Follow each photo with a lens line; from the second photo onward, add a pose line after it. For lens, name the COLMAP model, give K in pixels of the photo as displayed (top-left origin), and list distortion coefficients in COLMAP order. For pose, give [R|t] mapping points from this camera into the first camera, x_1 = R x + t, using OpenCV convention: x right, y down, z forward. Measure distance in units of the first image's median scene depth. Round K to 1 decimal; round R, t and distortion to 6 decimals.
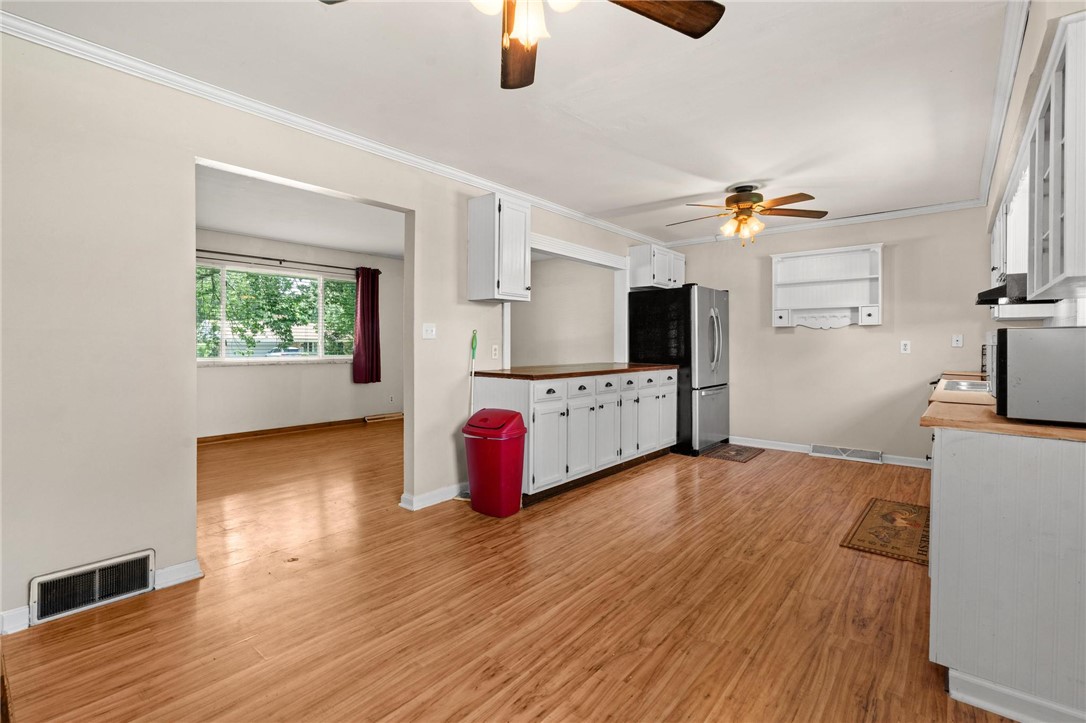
lens RADIAL K [[492.9, 0, 553.3], [0, 492.9, 342.8], [0, 0, 1]] dist [-0.002857, -0.000369]
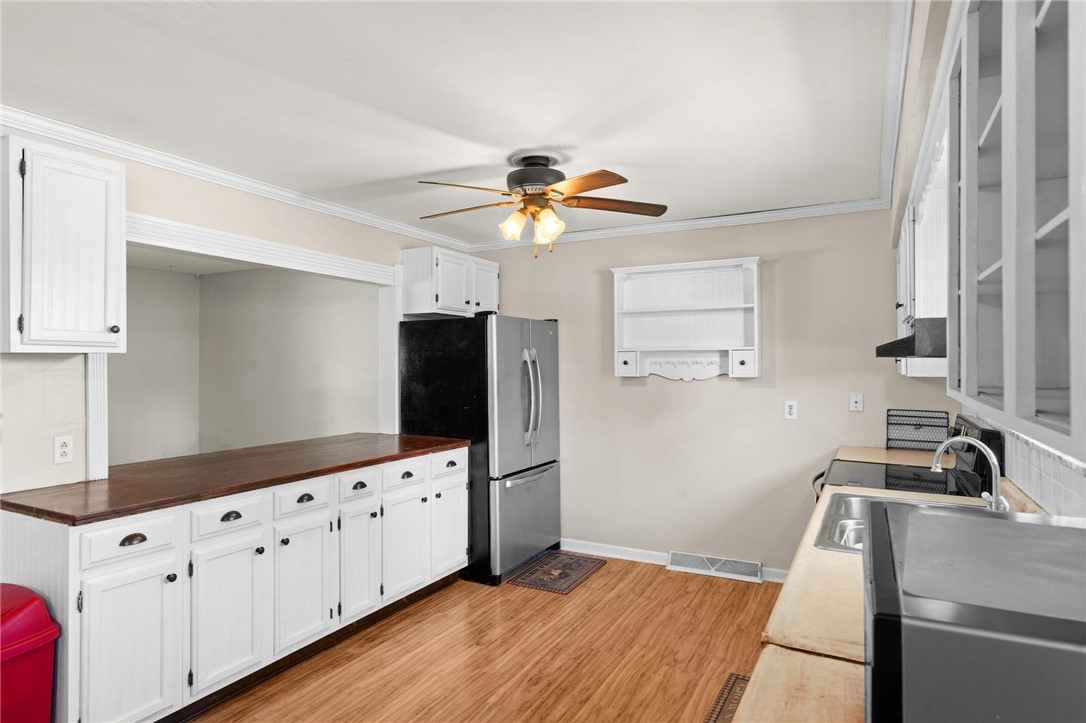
lens RADIAL K [[627.3, 0, 543.4], [0, 627.3, 360.6], [0, 0, 1]] dist [-0.004108, 0.001687]
pose [[0.979428, -0.004946, 0.201731, 0.203206], [0.006249, 0.999964, -0.005820, -0.056464], [-0.201695, 0.006961, 0.979424, 0.215786]]
